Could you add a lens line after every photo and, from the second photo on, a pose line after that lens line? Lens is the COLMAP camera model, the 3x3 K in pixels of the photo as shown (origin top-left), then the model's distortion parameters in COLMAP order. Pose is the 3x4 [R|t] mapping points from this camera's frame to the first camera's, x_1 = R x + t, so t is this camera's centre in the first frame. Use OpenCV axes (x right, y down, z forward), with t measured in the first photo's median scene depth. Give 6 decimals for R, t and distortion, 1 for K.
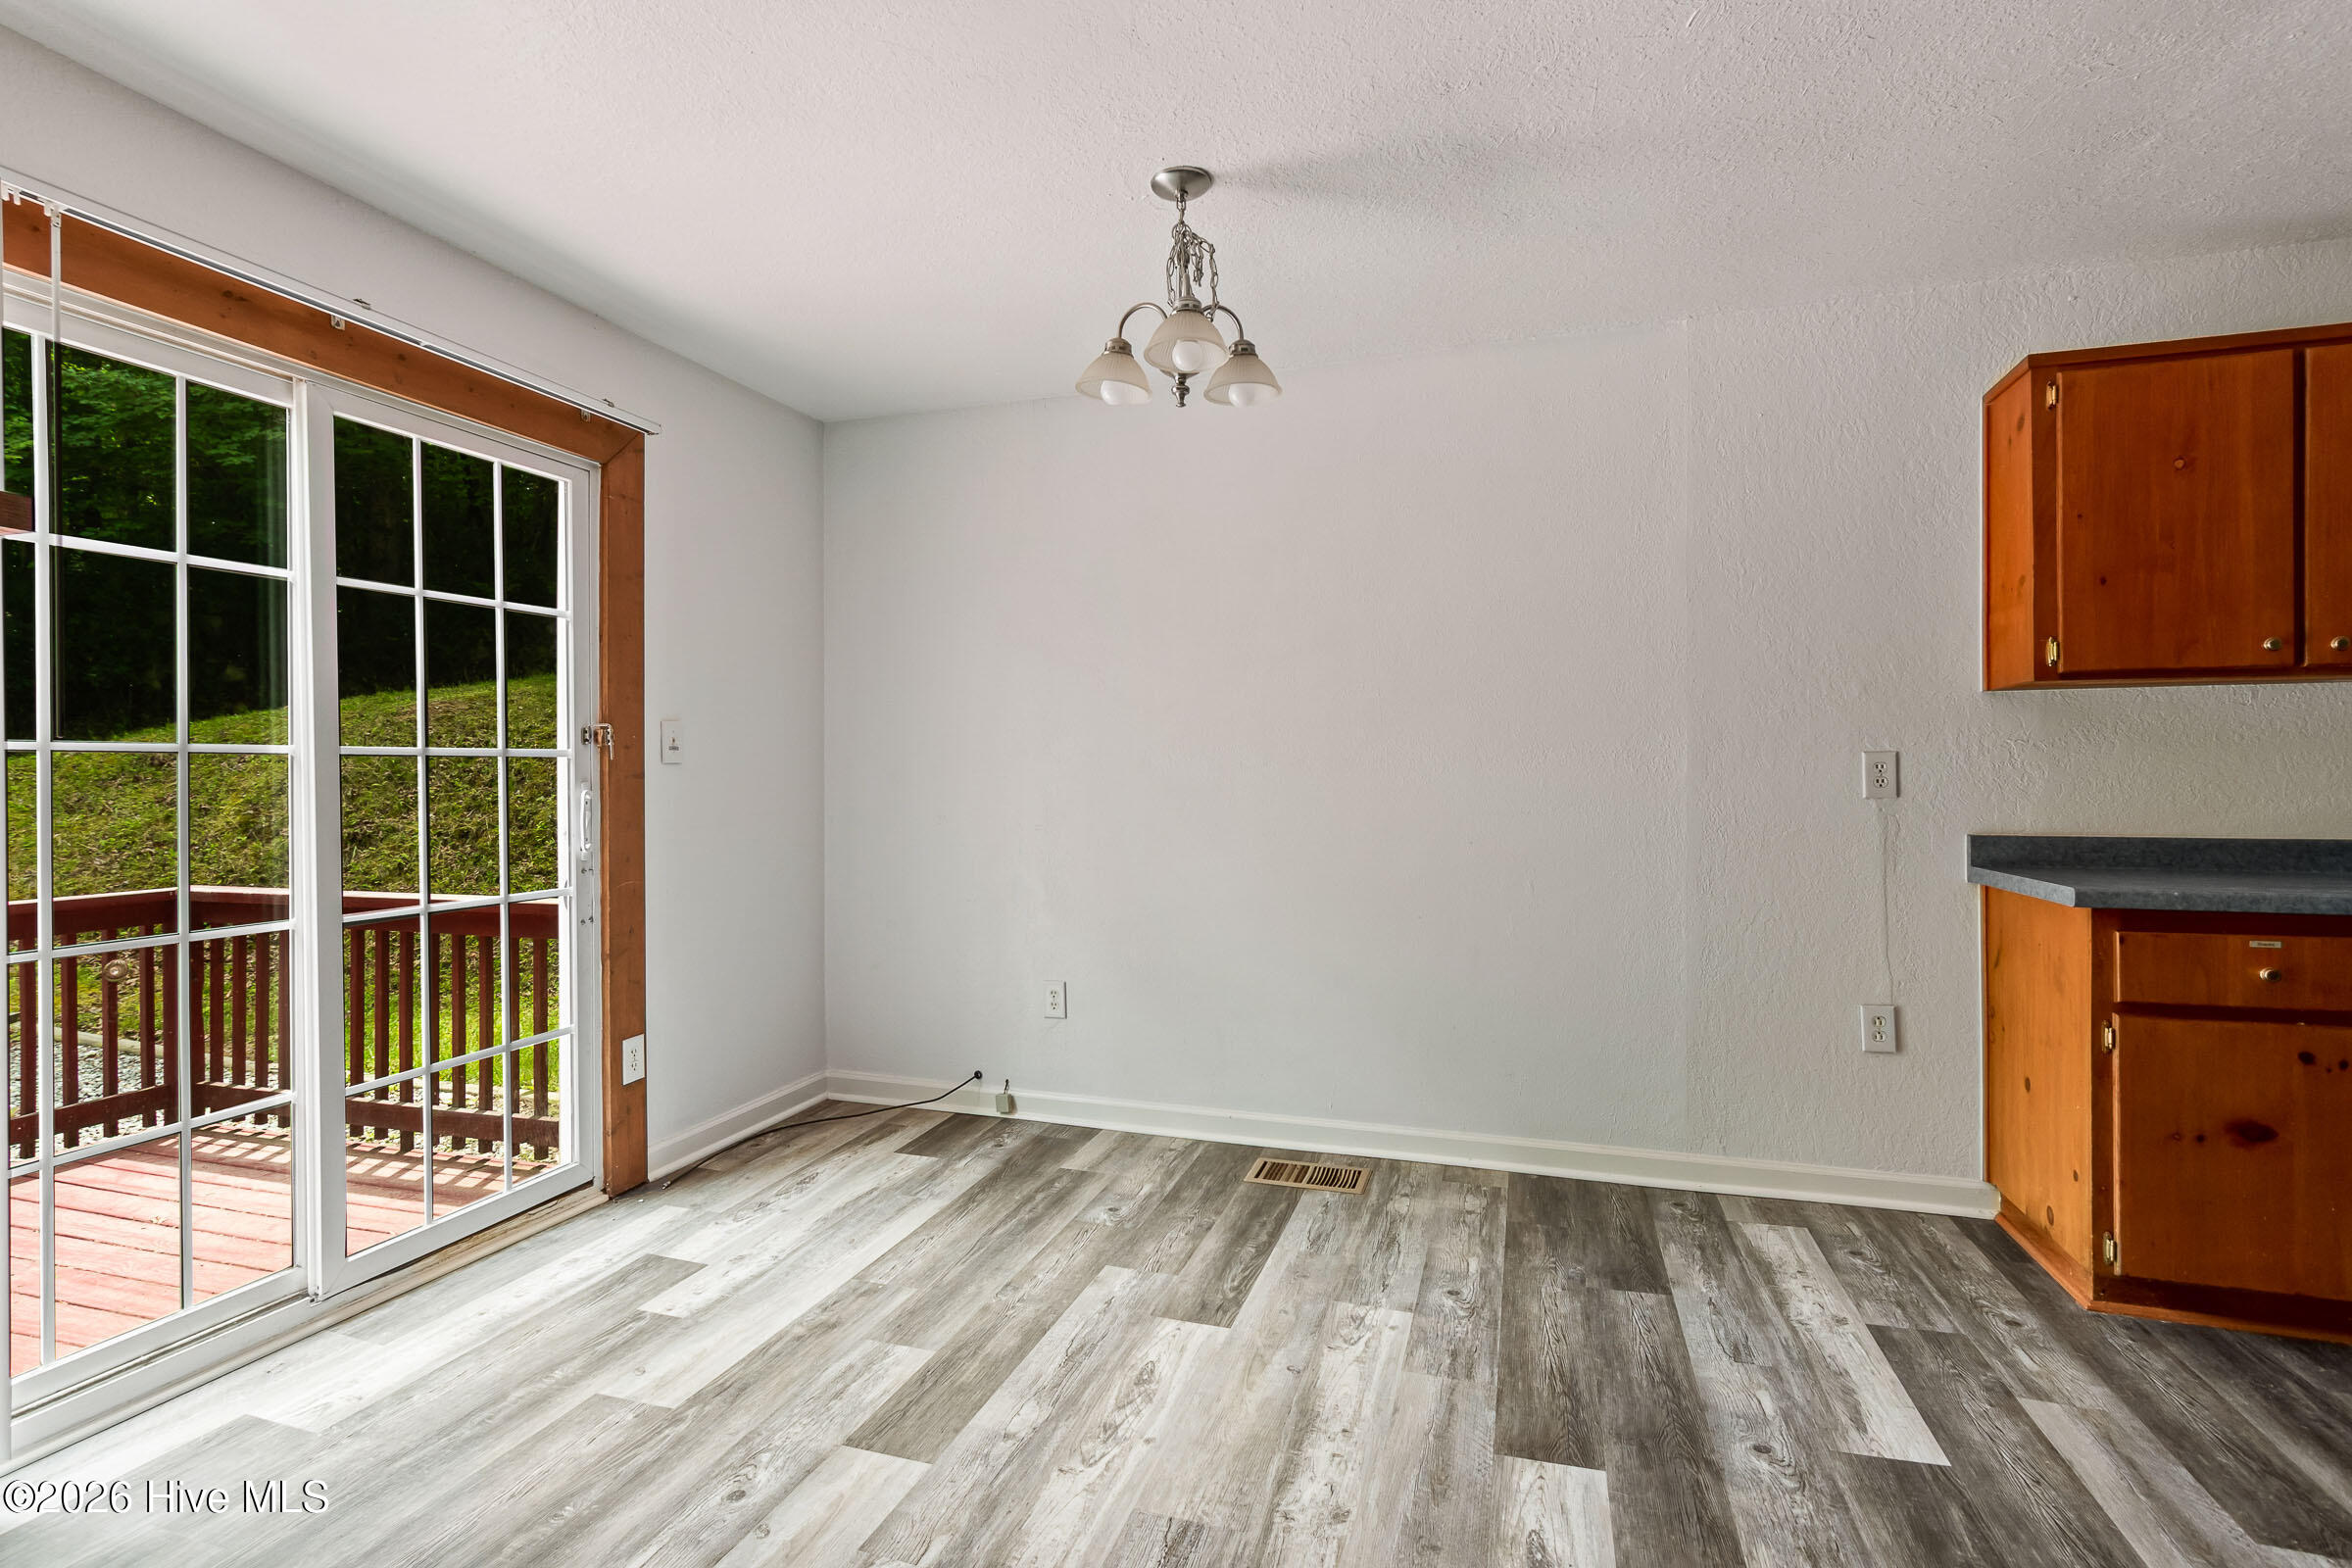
lens RADIAL K [[1123.2, 0, 1153.4], [0, 1123.2, 779.2], [0, 0, 1]] dist [0.007612, -0.001169]
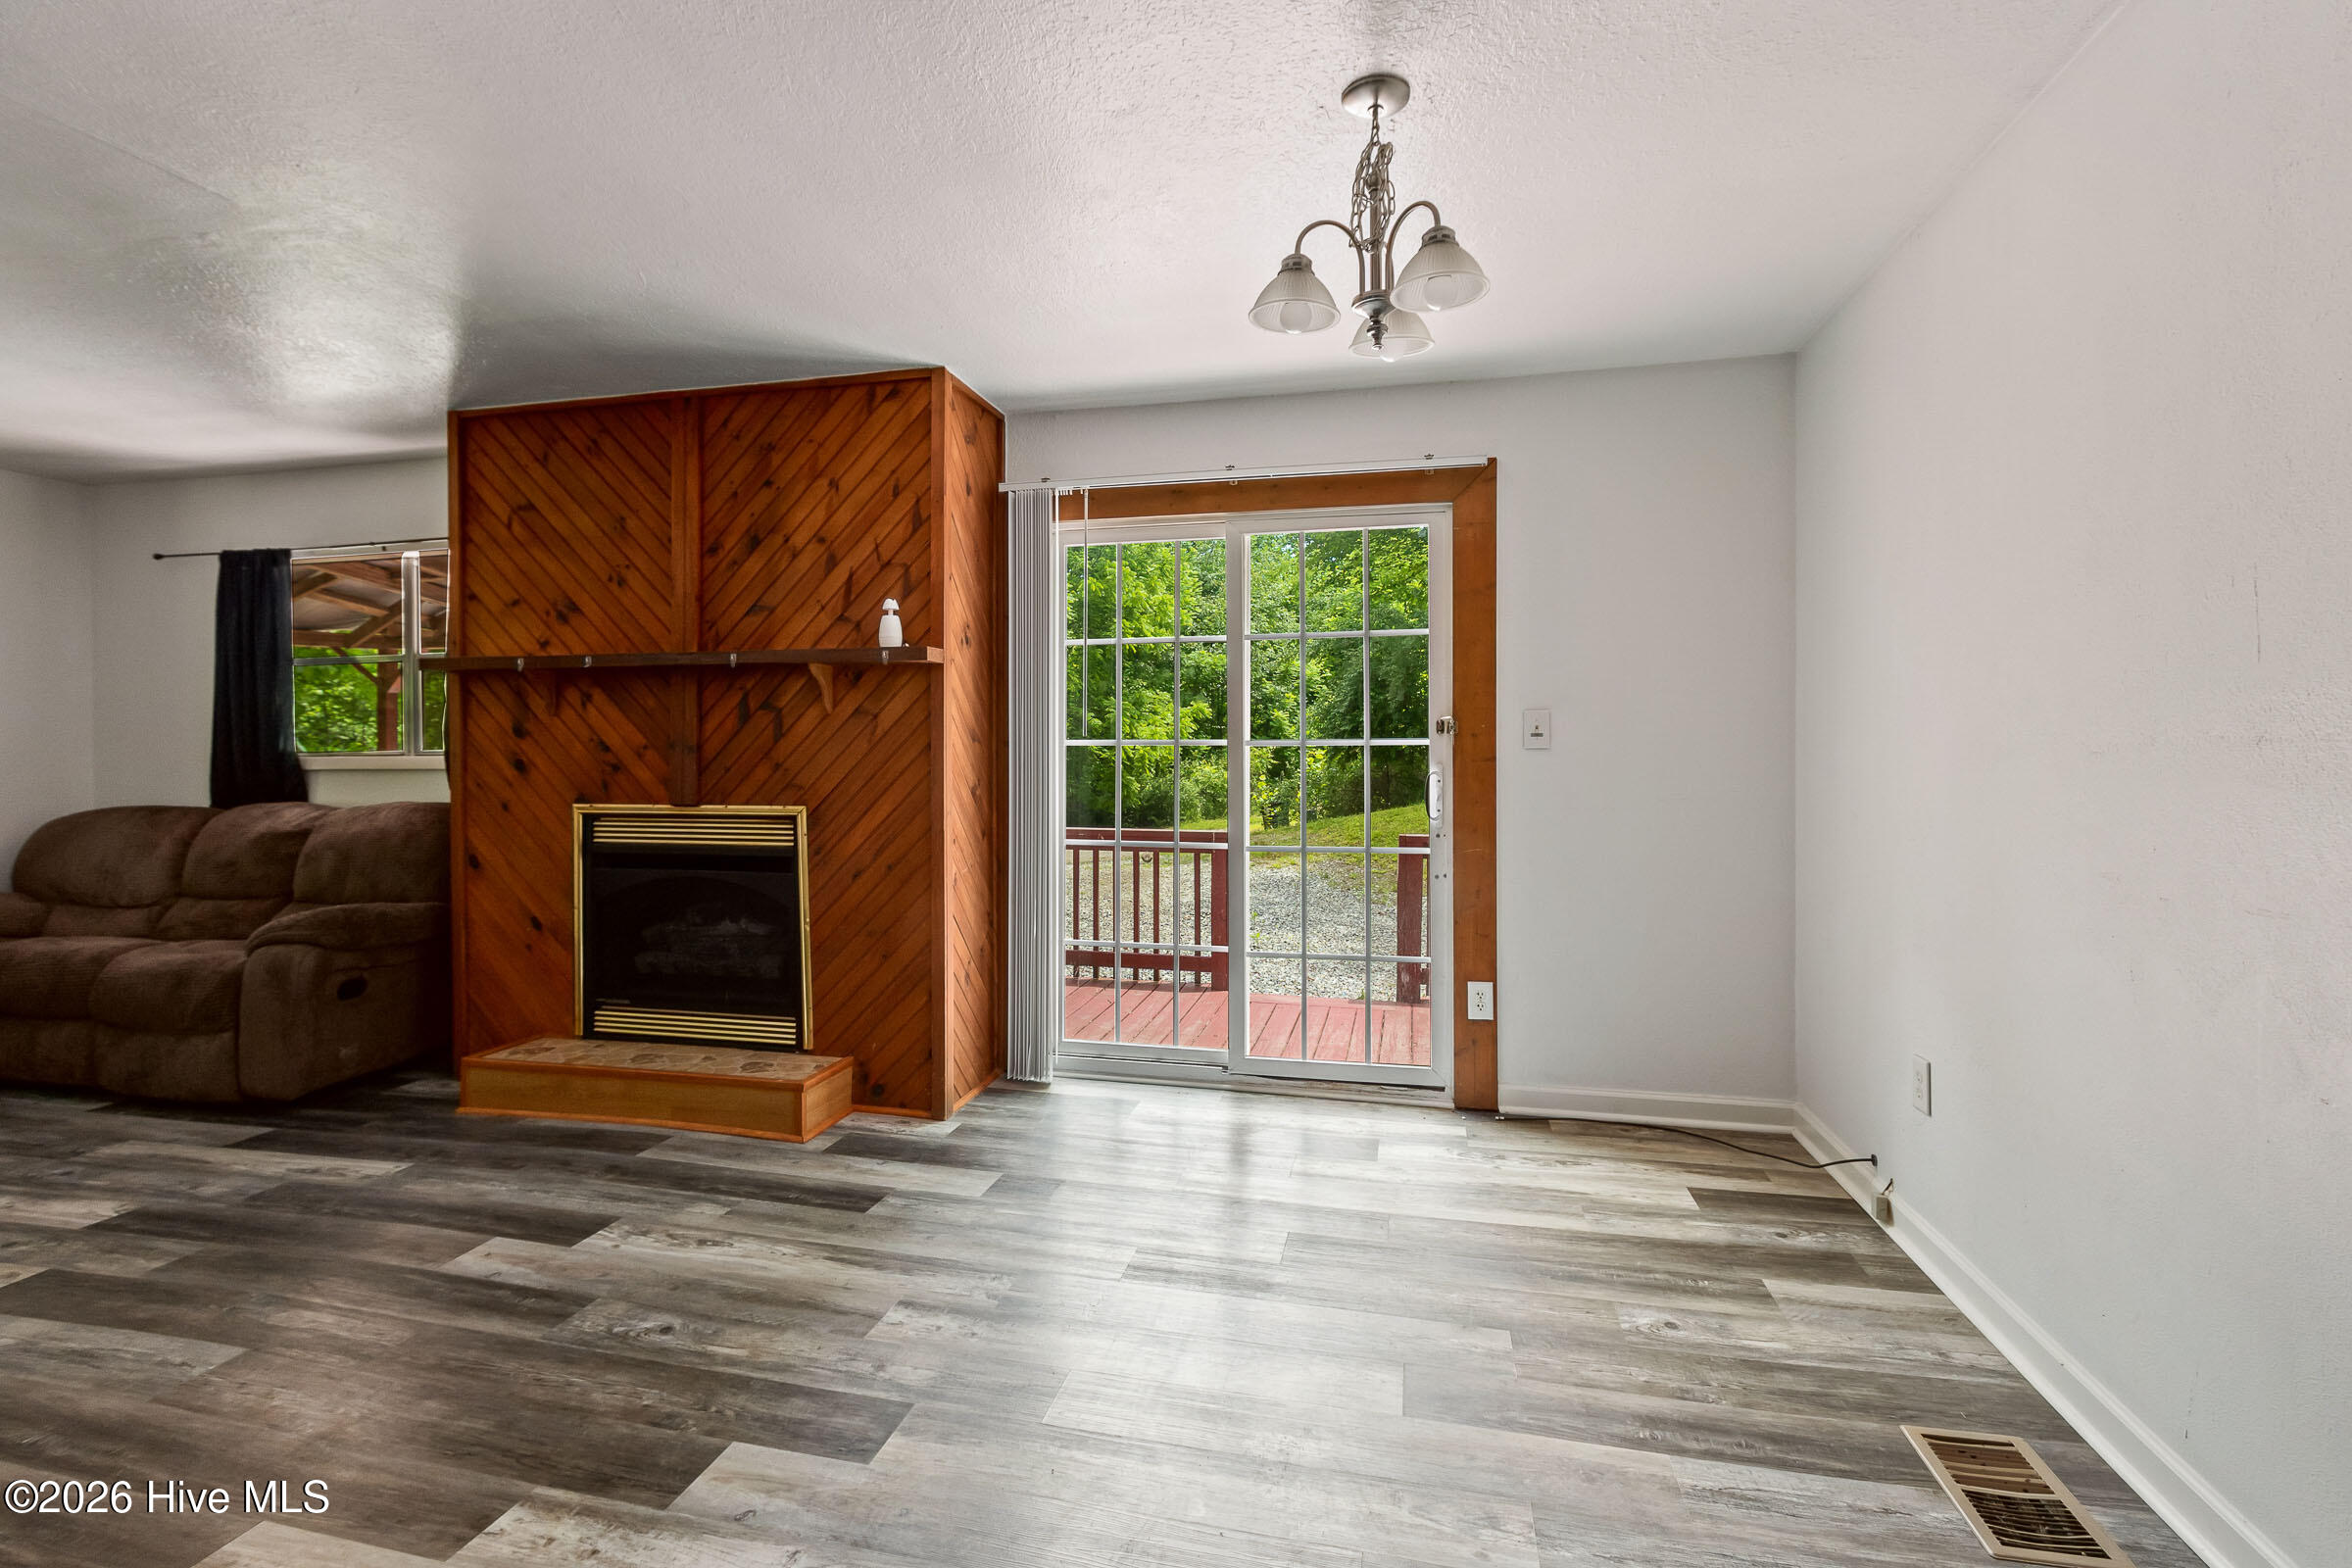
lens RADIAL K [[1123.2, 0, 1150.1], [0, 1123.2, 765.5], [0, 0, 1]] dist [0.007612, -0.001169]
pose [[0.085847, 0.011551, -0.996241, 0.673338], [-0.006518, 0.999918, 0.011032, -0.006540], [0.996287, 0.005547, 0.085915, 0.555431]]
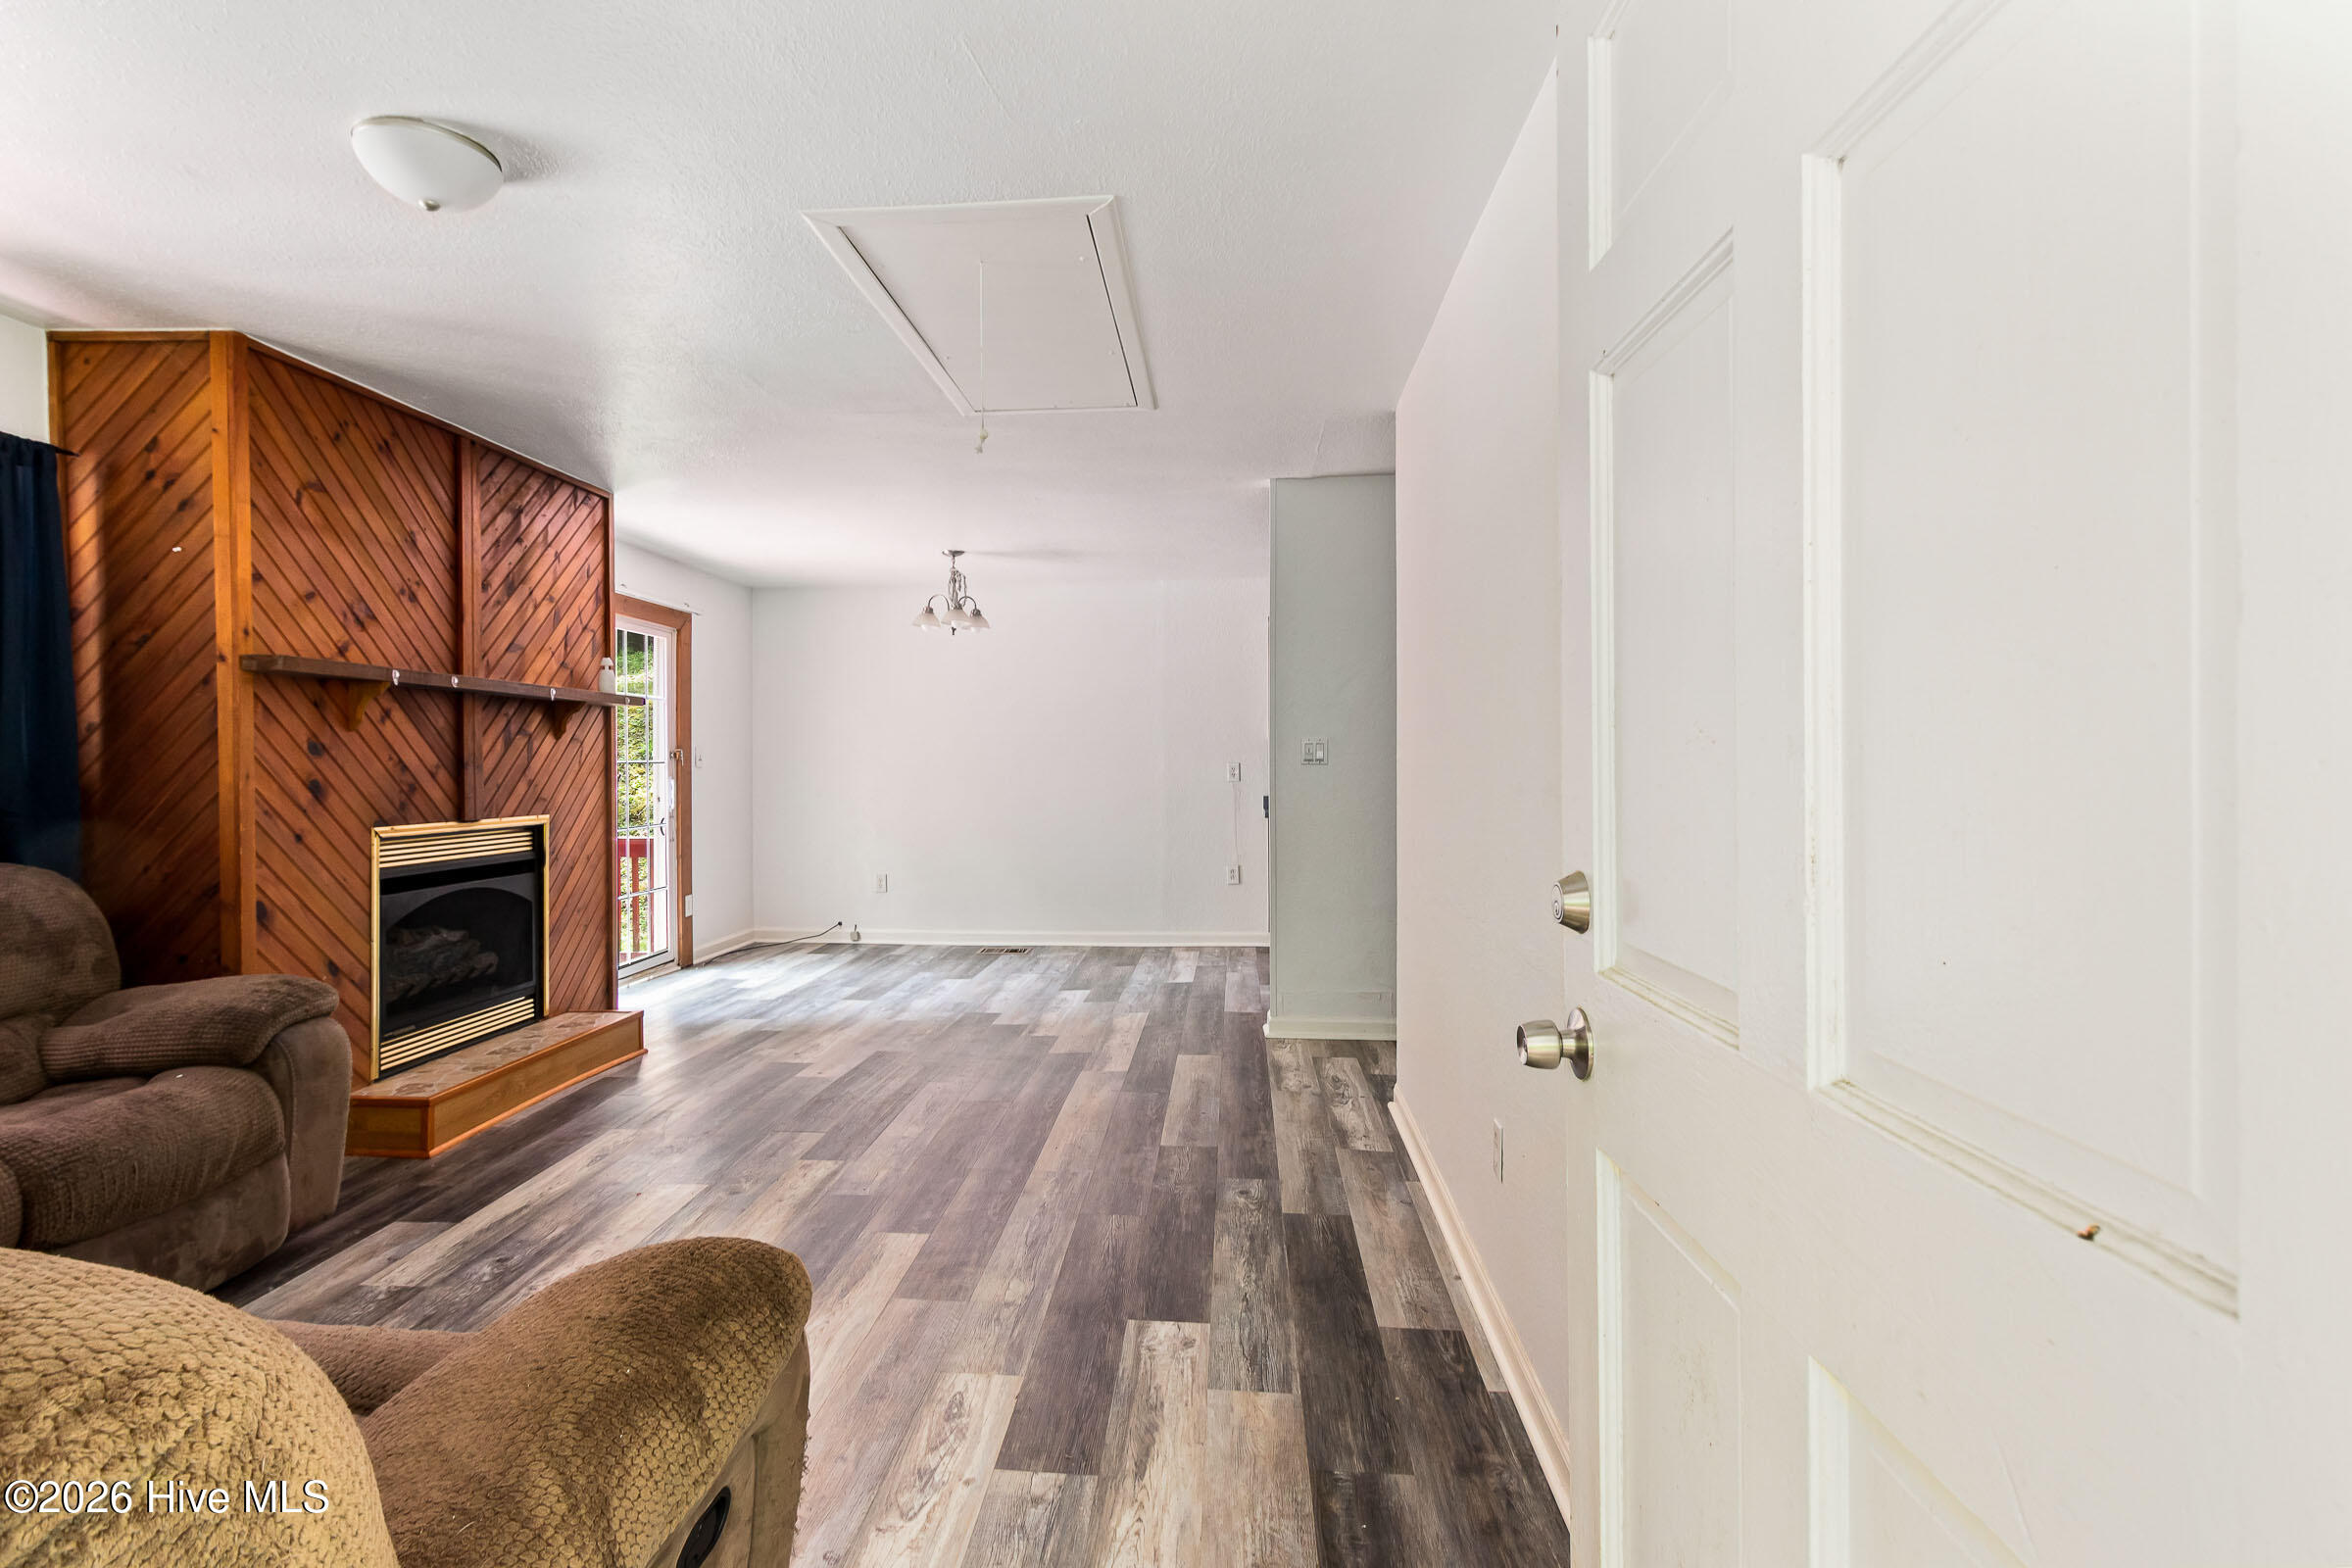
lens RADIAL K [[1123.2, 0, 1156.7], [0, 1123.2, 768.9], [0, 0, 1]] dist [0.007612, -0.001169]
pose [[0.967759, -0.000712, 0.251876, -0.134017], [0.002264, 0.999980, -0.005873, 0.002337], [-0.251867, 0.006254, 0.967742, -1.275311]]
